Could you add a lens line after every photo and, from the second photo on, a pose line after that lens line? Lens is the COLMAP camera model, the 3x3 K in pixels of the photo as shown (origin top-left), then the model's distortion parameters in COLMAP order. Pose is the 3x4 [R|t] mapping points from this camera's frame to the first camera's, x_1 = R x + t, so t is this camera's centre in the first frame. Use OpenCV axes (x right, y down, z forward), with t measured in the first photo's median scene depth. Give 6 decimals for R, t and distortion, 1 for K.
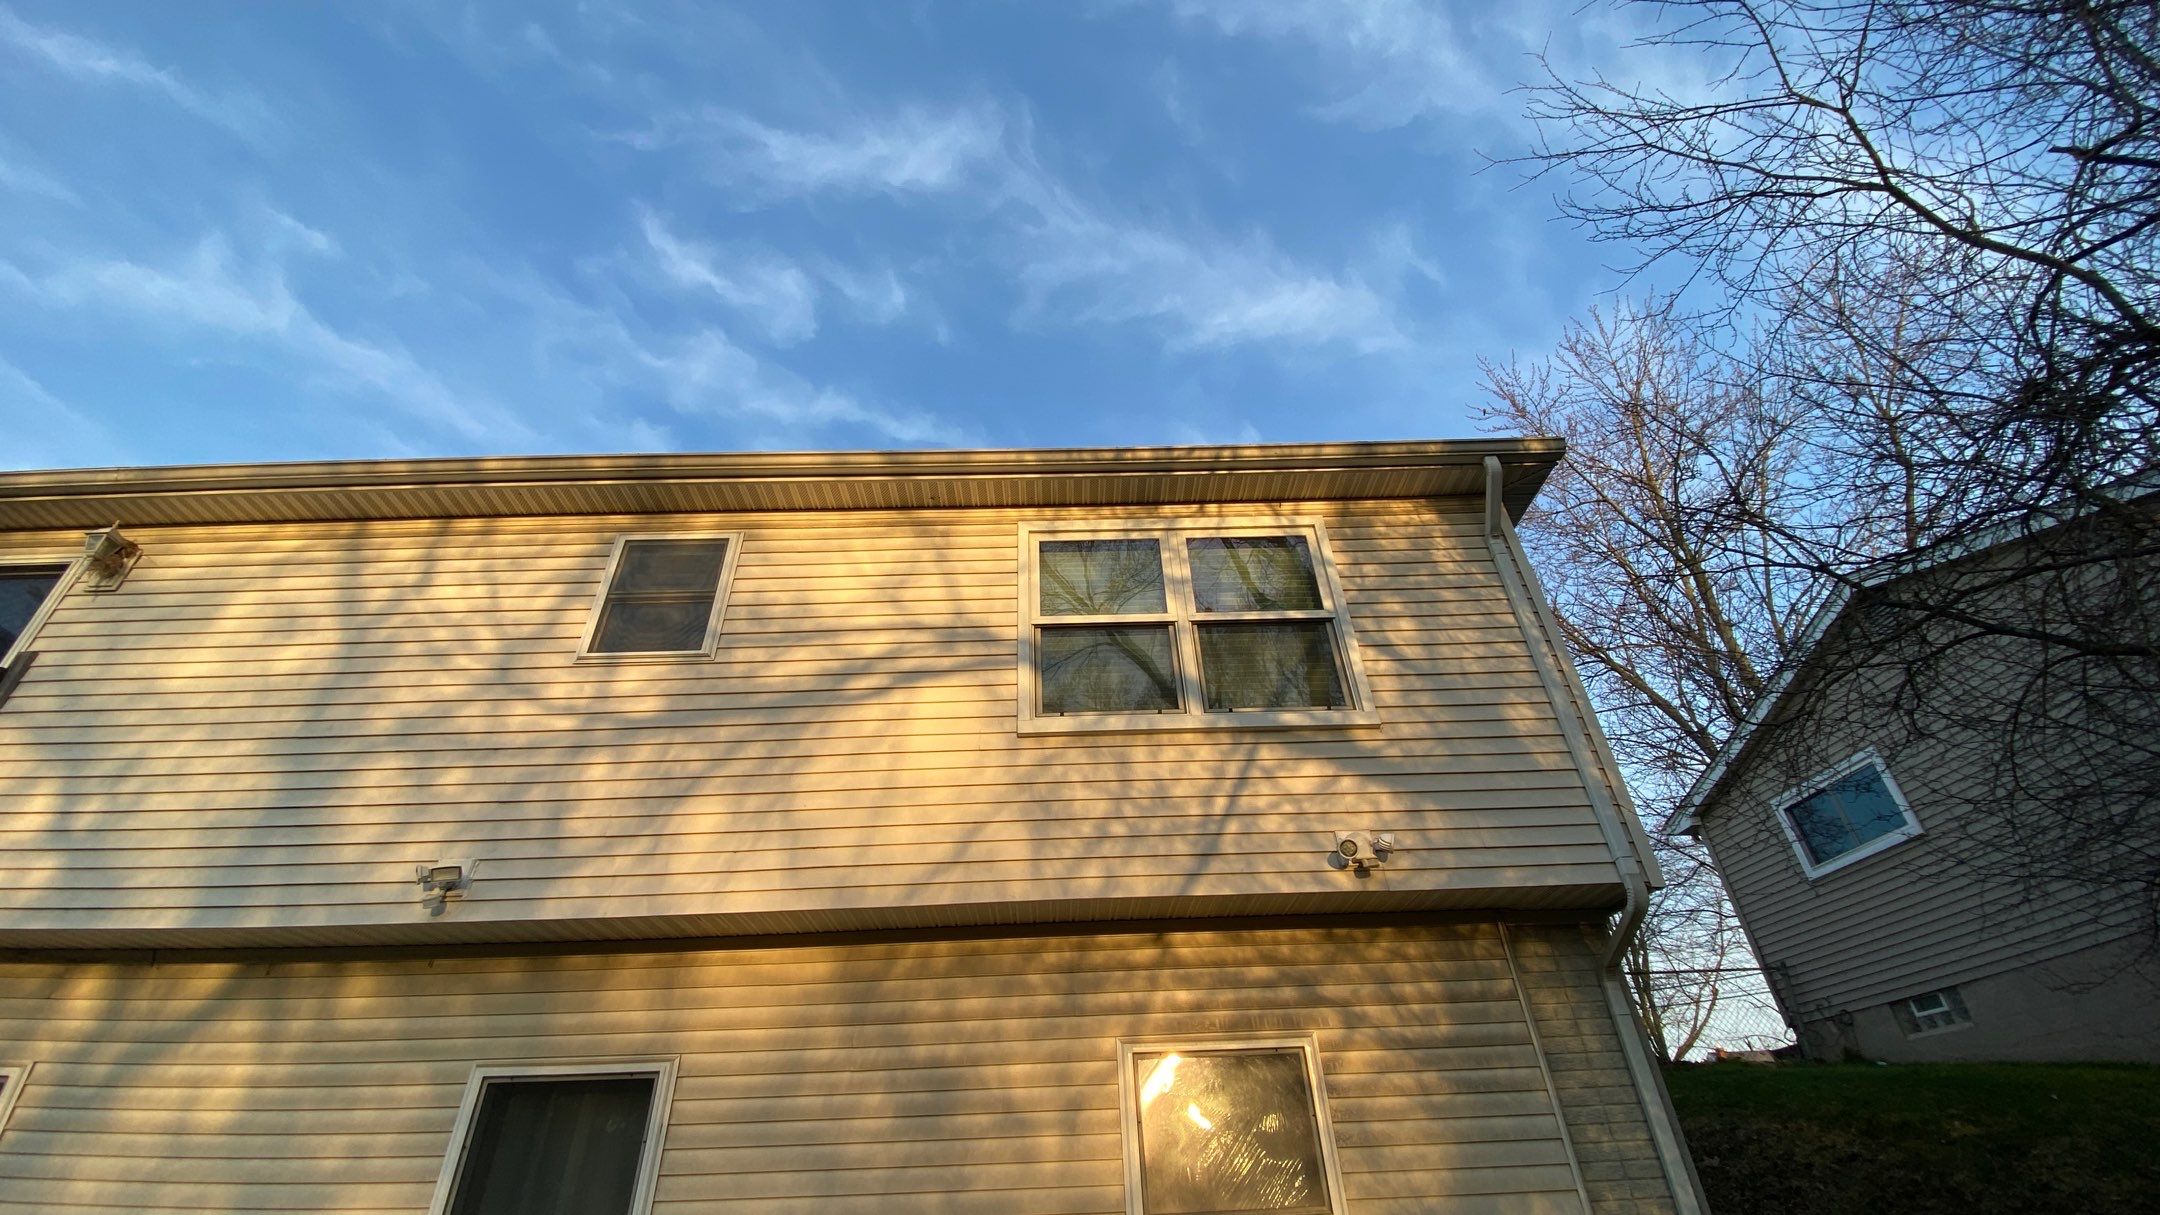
lens RADIAL K [[858.1, 0, 1071.9], [0, 858.1, 615.5], [0, 0, 1]] dist [0.013260, -0.016697]
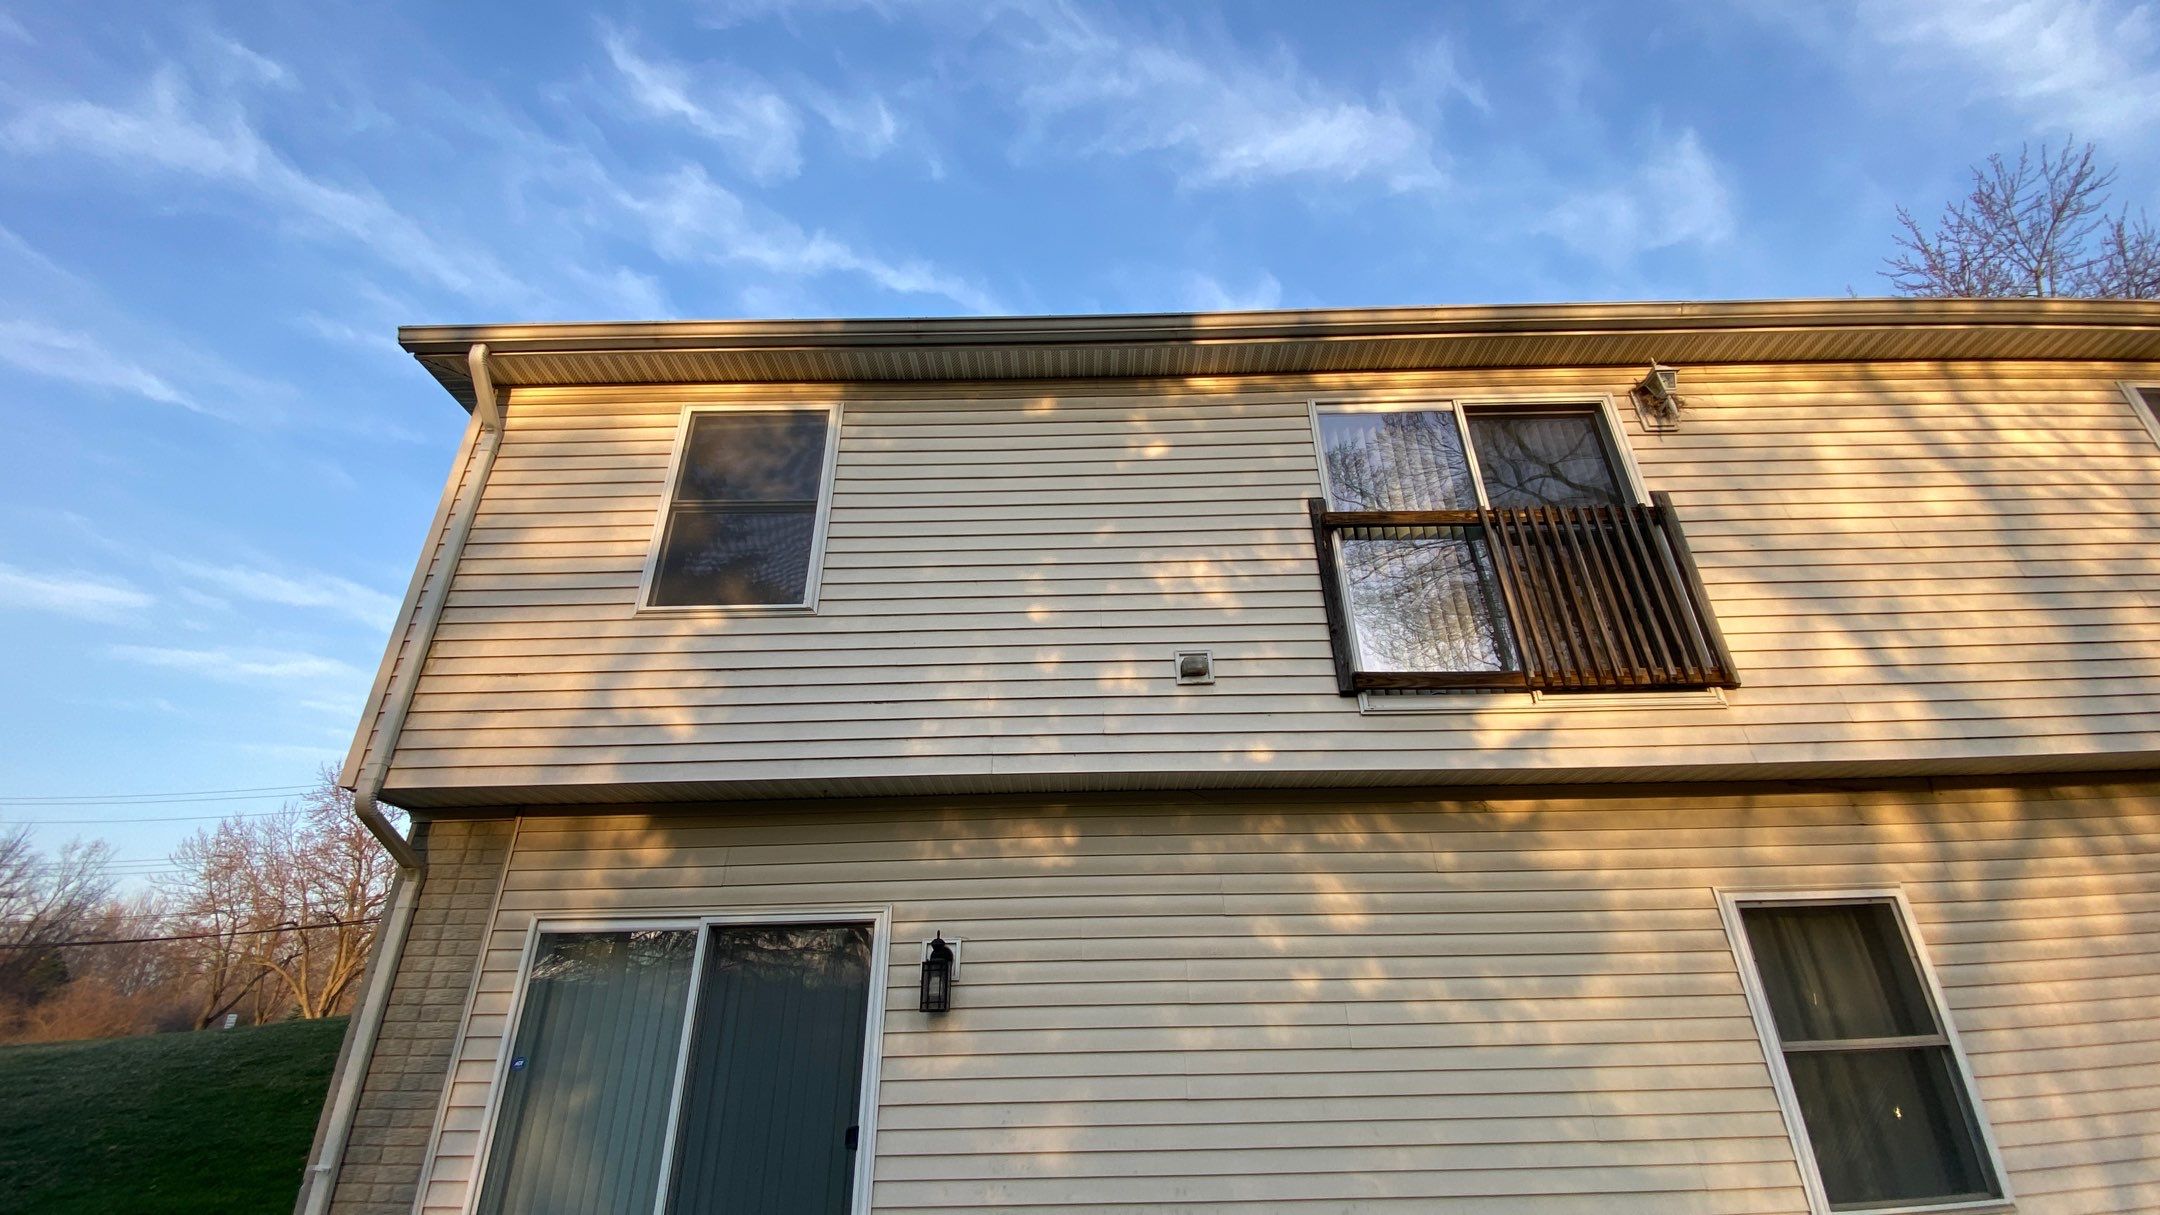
lens RADIAL K [[858.1, 0, 1086.5], [0, 858.1, 613.3], [0, 0, 1]] dist [0.013260, -0.016697]
pose [[0.999541, 0.010177, -0.028531, -2.089007], [-0.006027, 0.989855, 0.141952, 0.050185], [0.029686, -0.141715, 0.989462, -0.048071]]
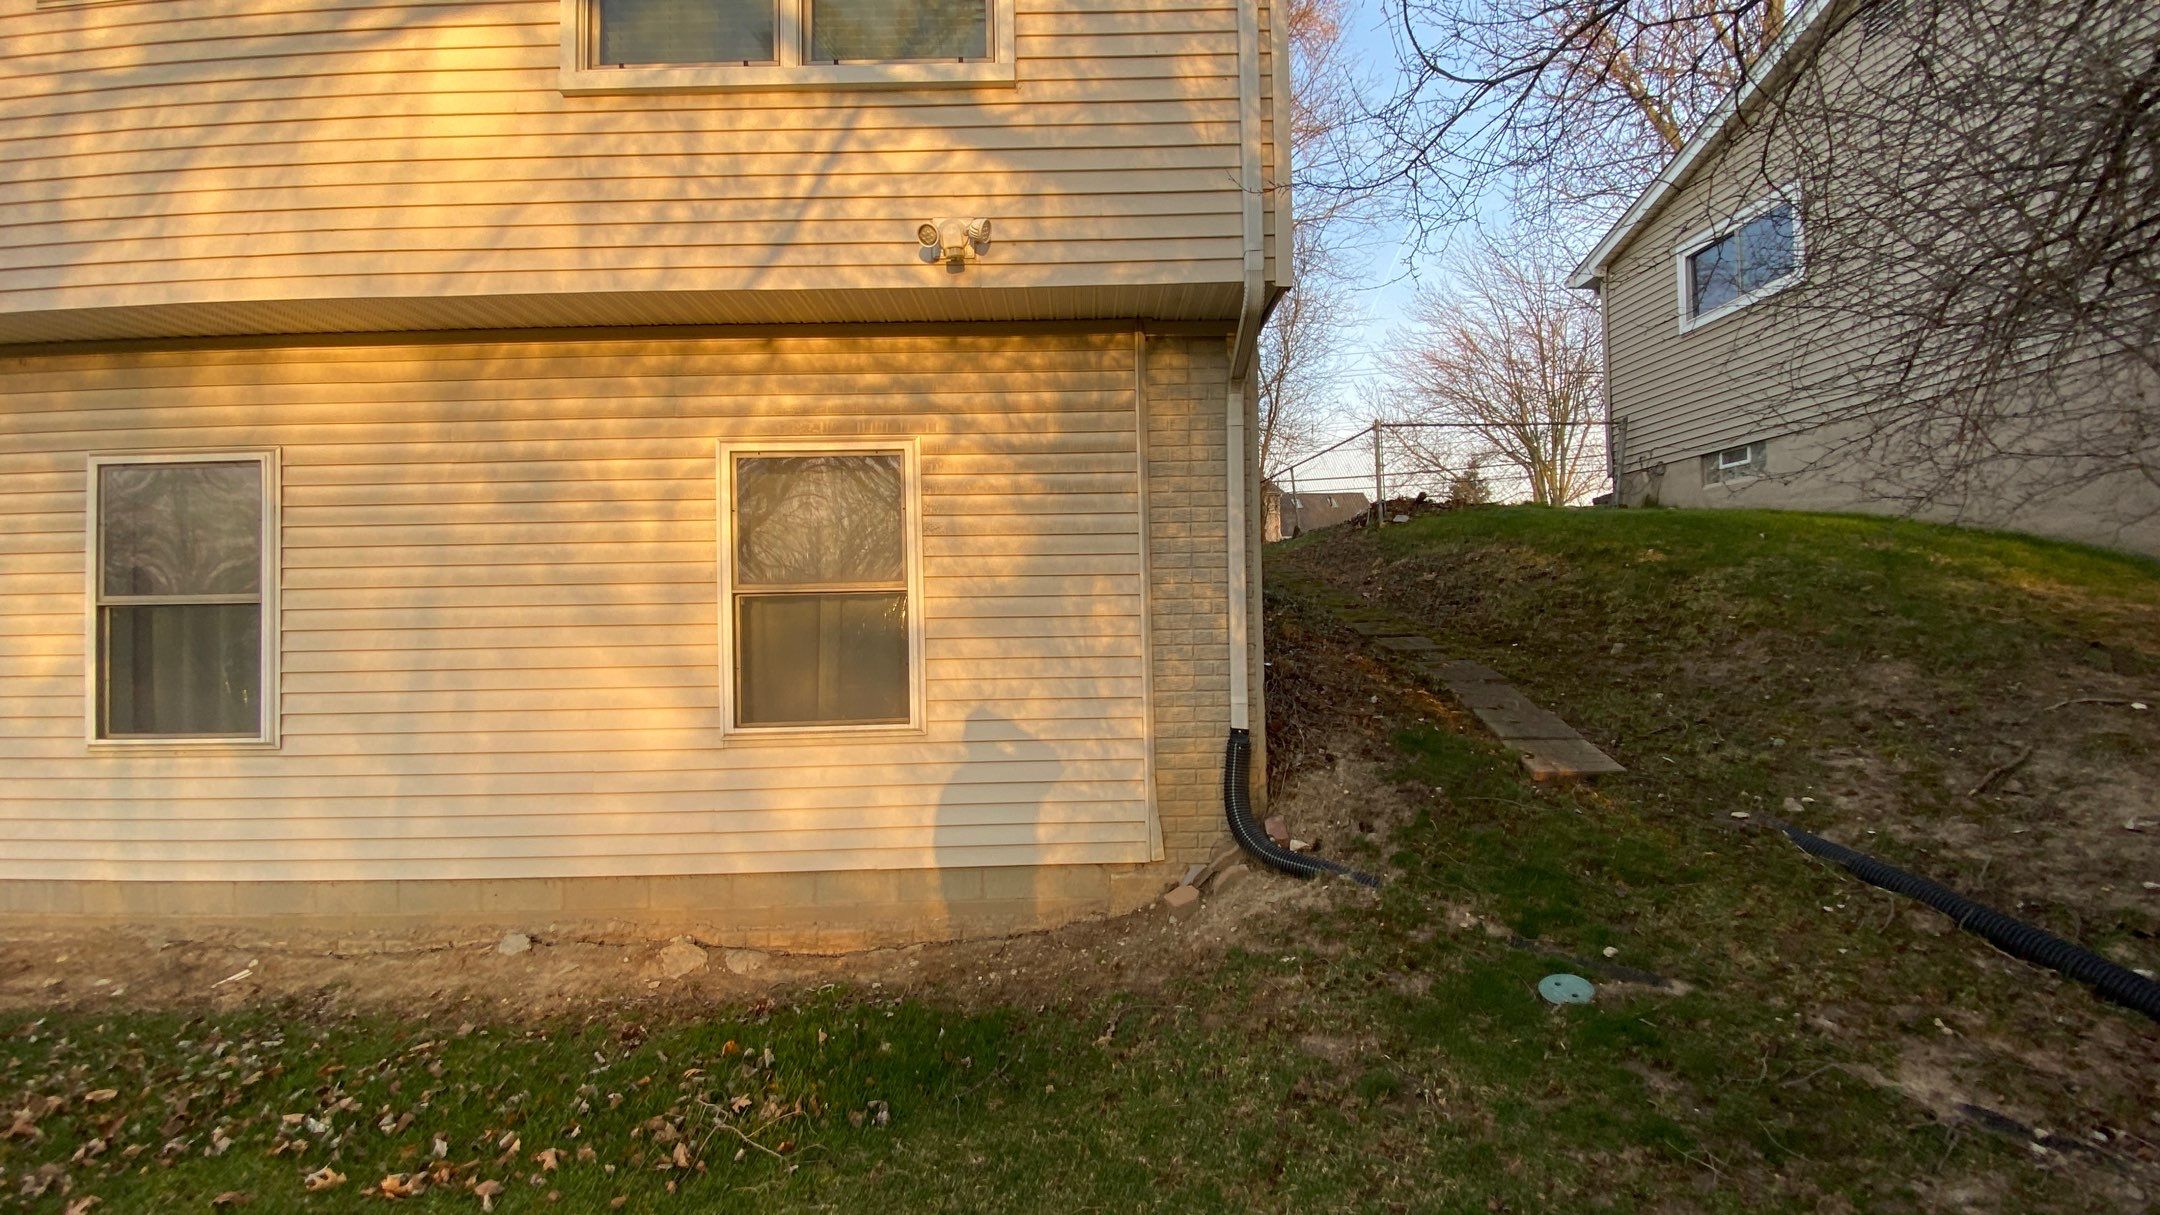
lens RADIAL K [[858.1, 0, 1069.3], [0, 858.1, 596.4], [0, 0, 1]] dist [0.013260, -0.016697]
pose [[0.999826, 0.017487, -0.006507, 0.450556], [-0.011165, 0.840136, 0.542261, 0.100024], [0.014949, -0.542094, 0.840185, 0.074921]]
